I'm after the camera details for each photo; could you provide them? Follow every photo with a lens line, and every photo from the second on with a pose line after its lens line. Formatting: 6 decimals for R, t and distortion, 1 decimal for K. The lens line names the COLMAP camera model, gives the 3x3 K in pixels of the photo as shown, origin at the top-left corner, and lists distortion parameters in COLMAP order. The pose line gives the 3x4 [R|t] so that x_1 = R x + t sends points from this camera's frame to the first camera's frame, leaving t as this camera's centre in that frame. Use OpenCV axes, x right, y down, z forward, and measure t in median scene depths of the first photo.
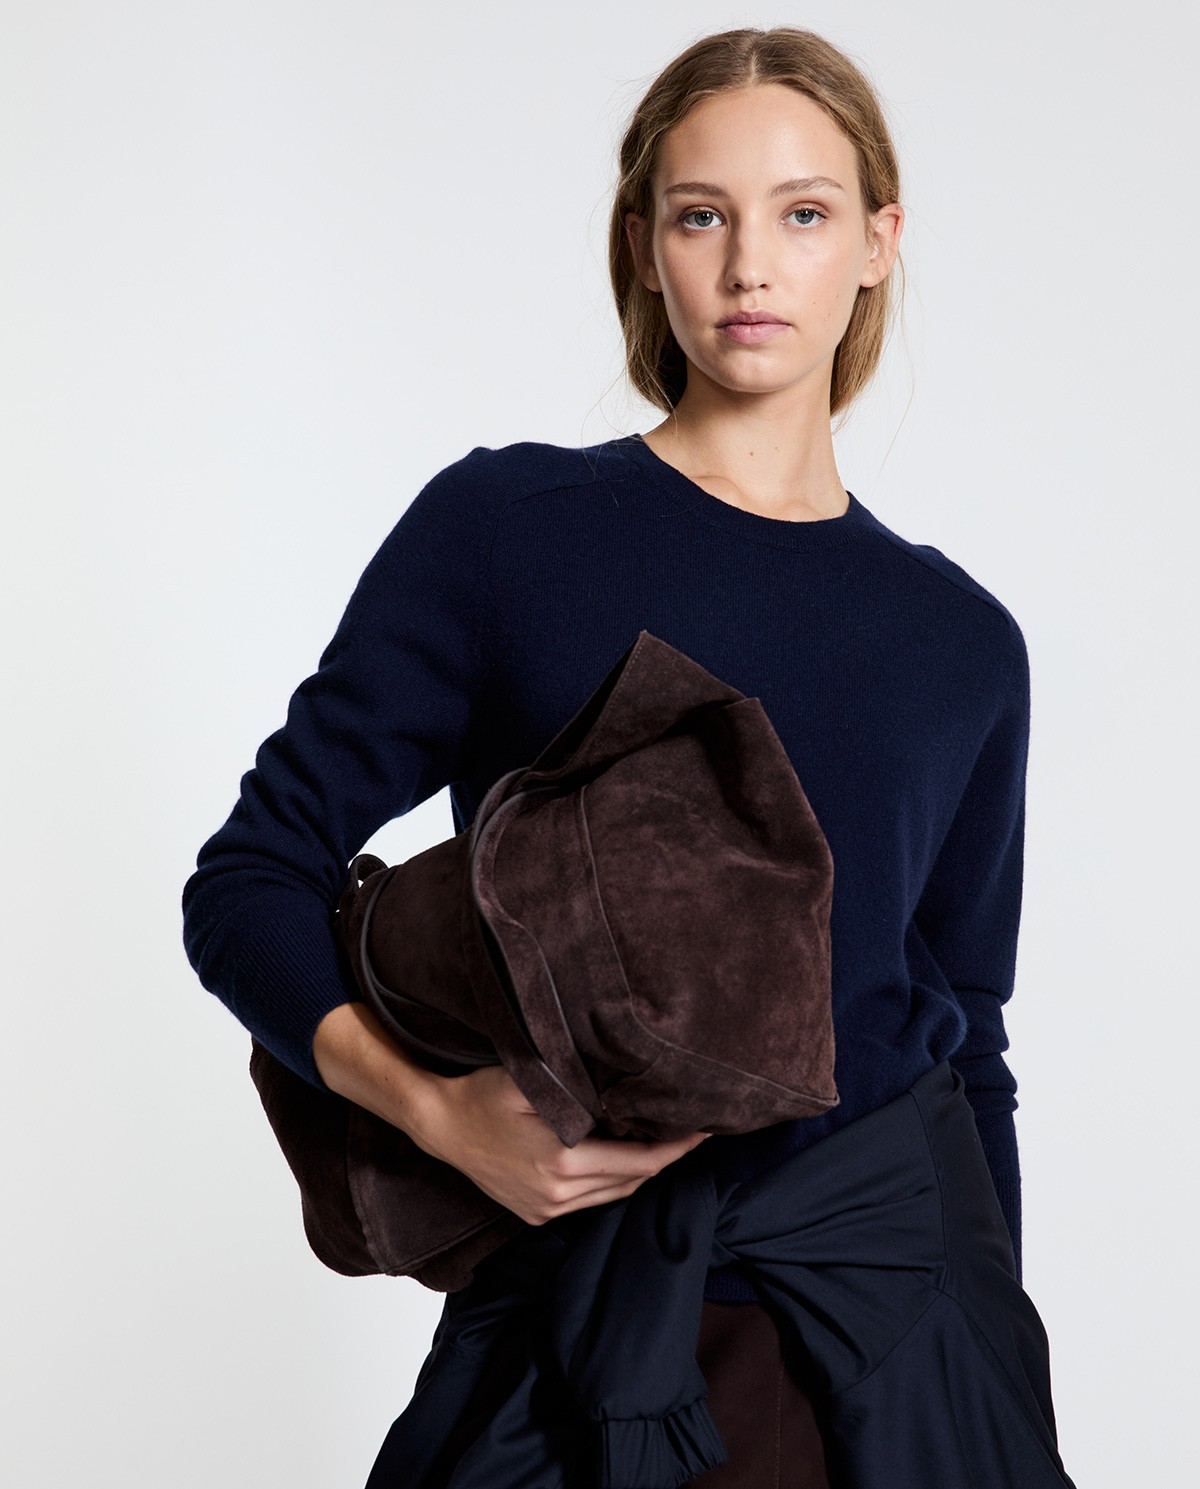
lens RADIAL K [[5223.4, 0, 600.0], [0, 5223.4, 744.5], [0, 0, 1]] dist [2.593746, 0.426508]
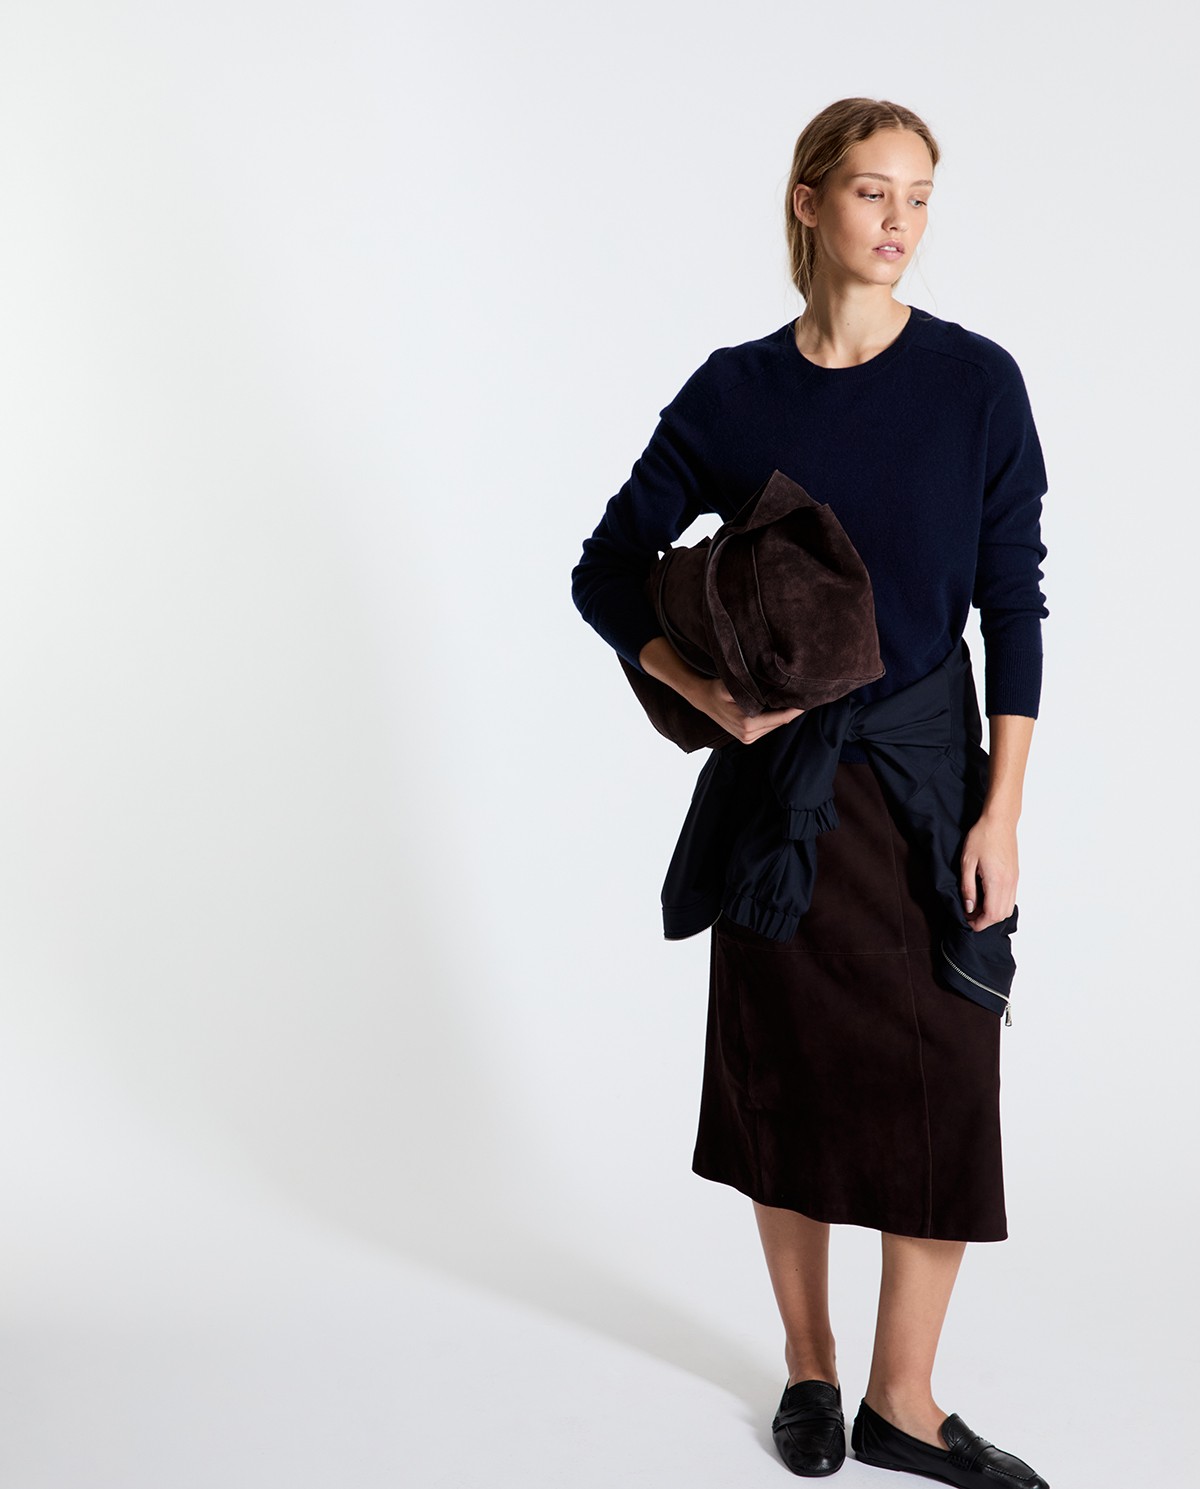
lens RADIAL K [[2964.4, 0, 600.0], [0, 2964.4, 744.5], [0, 0, 1]] dist [-0.024289, -0.035599]
pose [[0.994524, -0.073781, -0.074018, 0.019672], [0.080758, 0.992083, 0.096172, -0.034210], [0.066336, -0.101623, 0.992609, -0.202676]]
